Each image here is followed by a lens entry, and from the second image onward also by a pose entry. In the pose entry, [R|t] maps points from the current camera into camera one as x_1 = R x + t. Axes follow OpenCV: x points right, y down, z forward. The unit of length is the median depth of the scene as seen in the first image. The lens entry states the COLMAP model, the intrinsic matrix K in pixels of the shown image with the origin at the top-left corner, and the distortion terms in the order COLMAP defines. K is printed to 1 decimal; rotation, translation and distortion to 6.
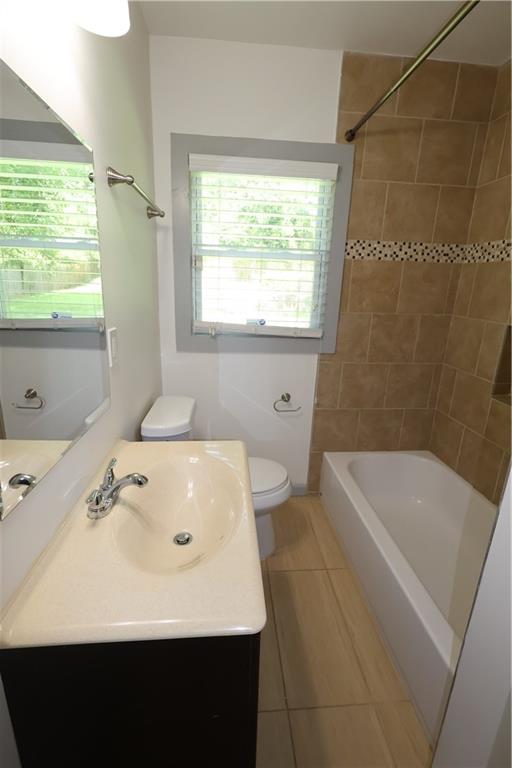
lens RADIAL K [[355.7, 0, 256.5], [0, 355.7, 383.6], [0, 0, 1]] dist [-0.000069, 0.000375]
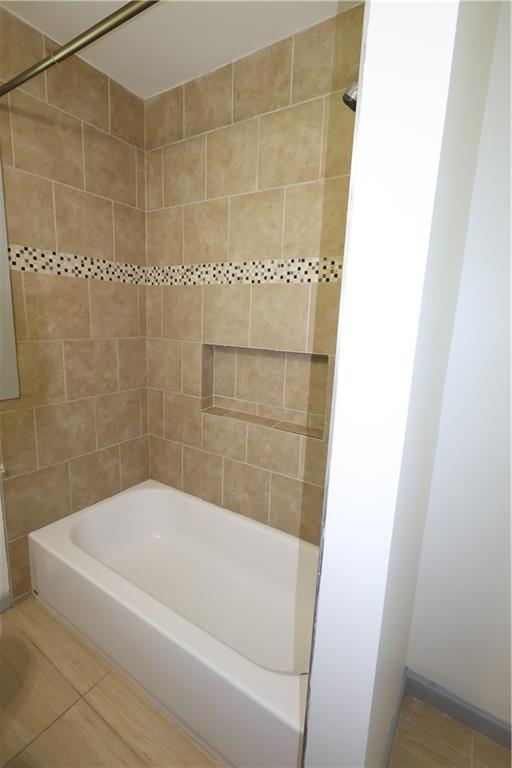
lens RADIAL K [[355.7, 0, 254.5], [0, 355.7, 383.0], [0, 0, 1]] dist [-0.000069, 0.000375]
pose [[0.621765, -0.151625, 0.768387, -0.037618], [0.198757, 0.979511, 0.032455, -0.044376], [-0.757565, 0.132543, 0.639162, 0.176772]]
